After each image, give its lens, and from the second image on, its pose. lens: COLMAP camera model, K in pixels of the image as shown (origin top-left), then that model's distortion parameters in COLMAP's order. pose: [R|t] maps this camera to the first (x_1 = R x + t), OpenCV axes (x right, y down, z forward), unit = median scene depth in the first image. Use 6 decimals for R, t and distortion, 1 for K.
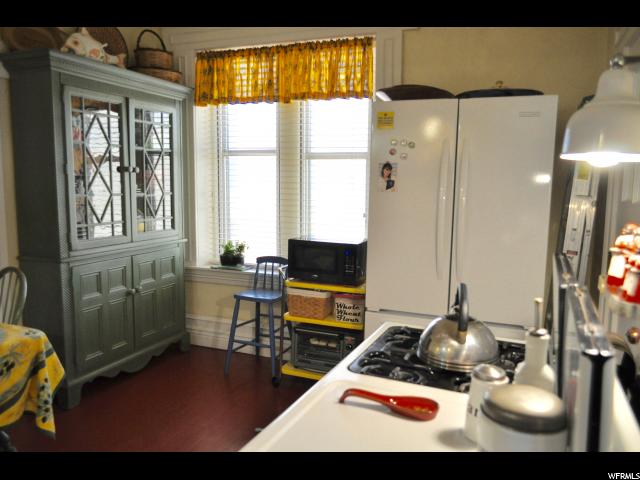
lens RADIAL K [[499.2, 0, 325.2], [0, 499.2, 239.8], [0, 0, 1]] dist [-0.008550, -0.000557]
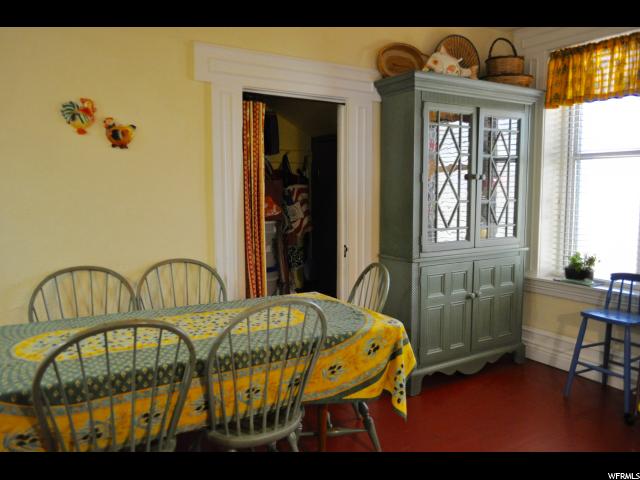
lens RADIAL K [[499.2, 0, 325.2], [0, 499.2, 239.8], [0, 0, 1]] dist [-0.008550, -0.000557]
pose [[0.805159, 0.047724, -0.591135, -0.027295], [-0.056911, 0.998375, 0.003086, 0.002672], [0.590322, 0.031157, 0.806567, -0.008867]]
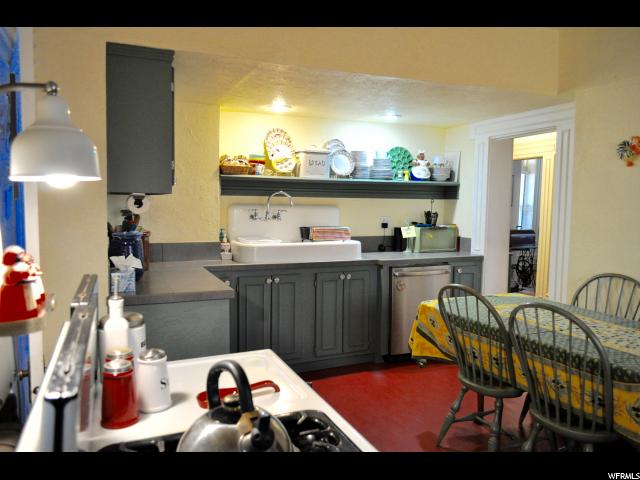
lens RADIAL K [[499.2, 0, 325.2], [0, 499.2, 239.8], [0, 0, 1]] dist [-0.008550, -0.000557]
pose [[-0.687161, 0.029528, -0.725905, 0.245125], [-0.106867, 0.984196, 0.141198, -0.062896], [0.718602, 0.174601, -0.673146, 0.552618]]
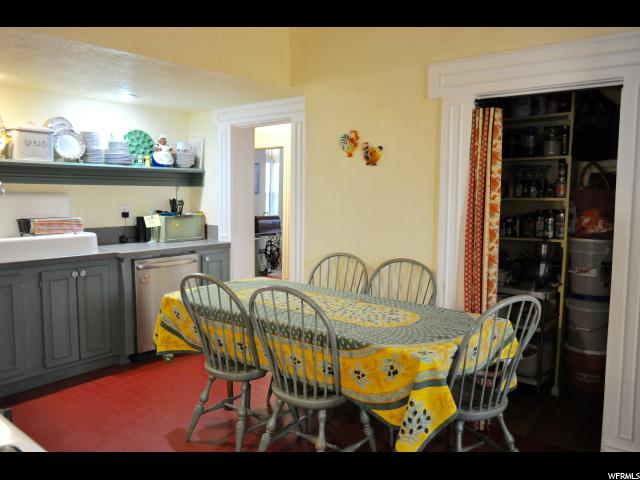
lens RADIAL K [[499.2, 0, 325.2], [0, 499.2, 239.8], [0, 0, 1]] dist [-0.008550, -0.000557]
pose [[-0.273020, 0.070465, -0.959424, 0.212762], [-0.124782, 0.986294, 0.107948, -0.062578], [0.953881, 0.149191, -0.260485, 0.561175]]
